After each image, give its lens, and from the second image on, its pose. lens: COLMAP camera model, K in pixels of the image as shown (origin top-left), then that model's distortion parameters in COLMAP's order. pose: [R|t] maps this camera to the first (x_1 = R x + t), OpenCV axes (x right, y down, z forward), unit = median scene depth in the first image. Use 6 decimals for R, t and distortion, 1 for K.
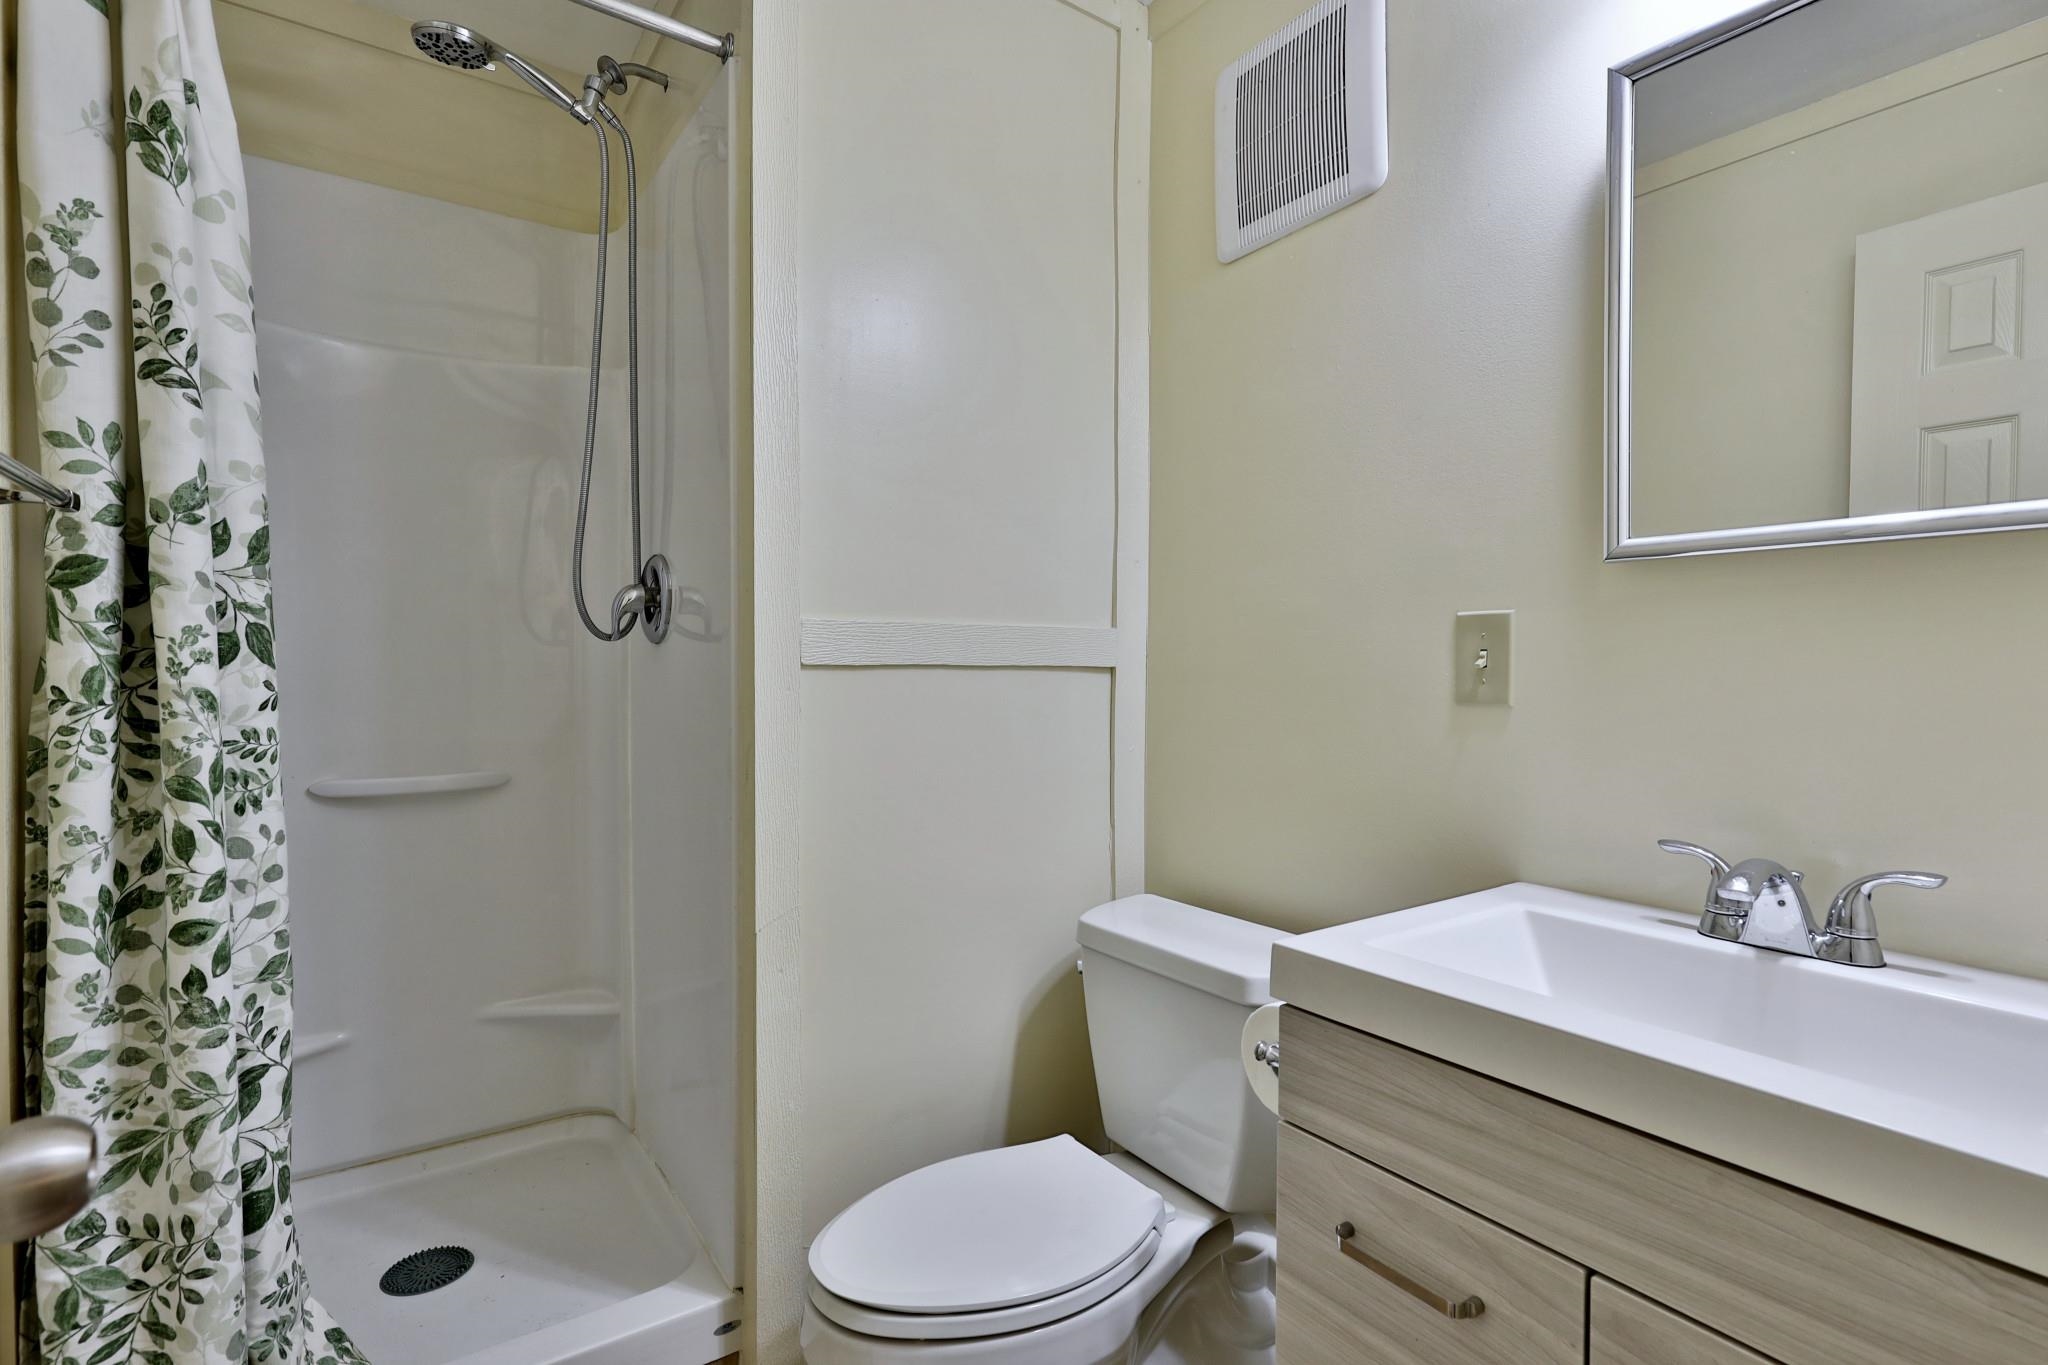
lens RADIAL K [[986.2, 0, 1035.5], [0, 986.2, 680.5], [0, 0, 1]] dist [0.001752, -0.000578]
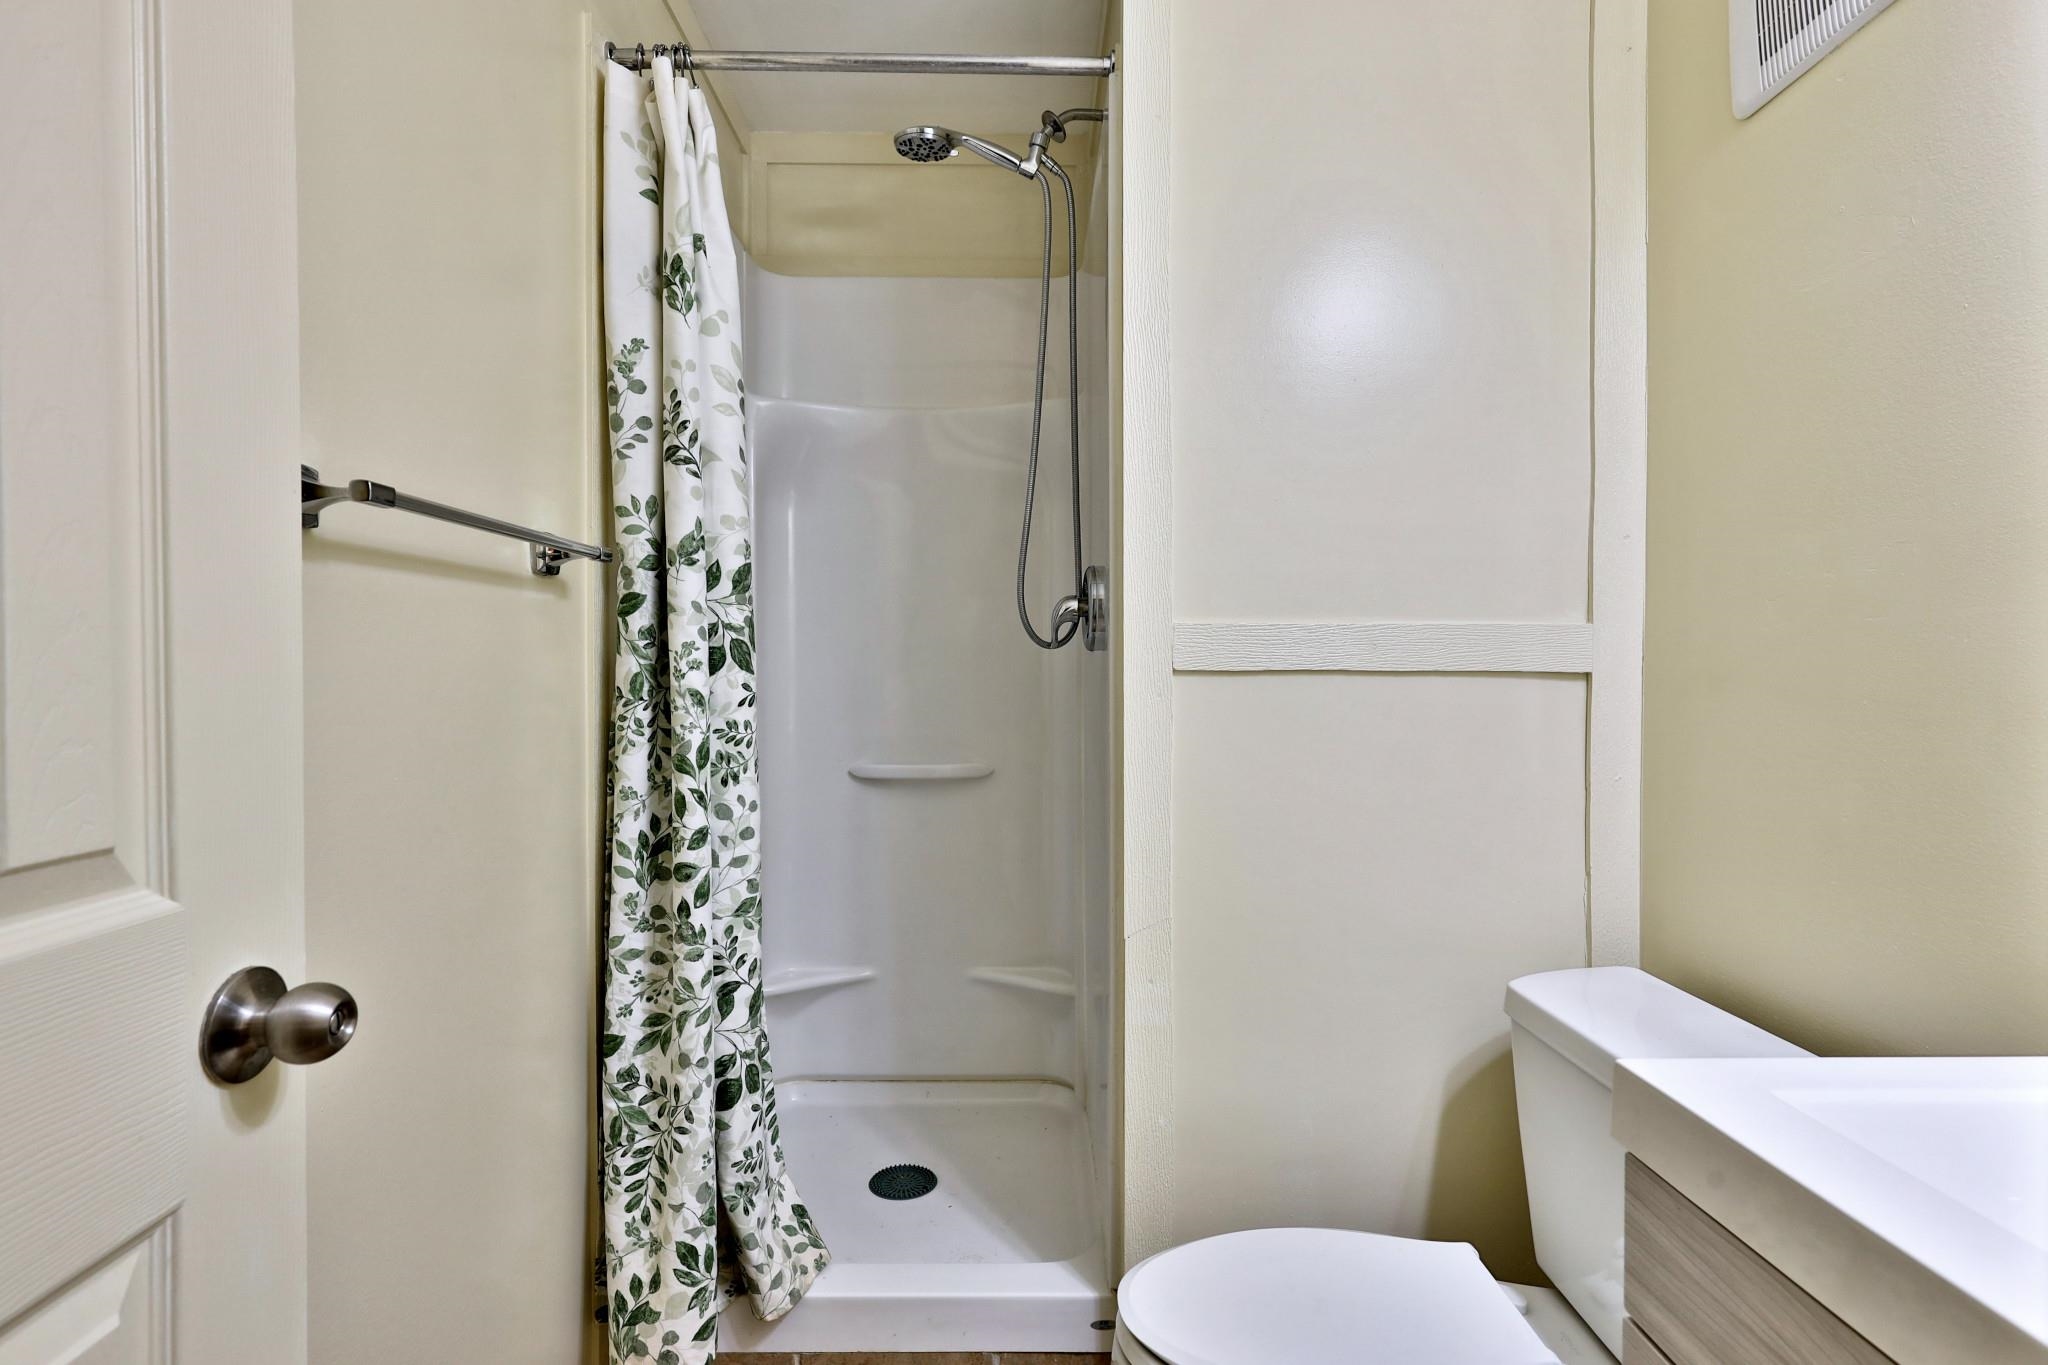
lens RADIAL K [[986.2, 0, 1027.7], [0, 986.2, 679.8], [0, 0, 1]] dist [0.001752, -0.000578]
pose [[0.821931, 0.003657, -0.569575, 0.262336], [-0.007658, 0.999960, -0.004632, -0.001371], [0.569535, 0.008169, 0.821926, 0.155451]]
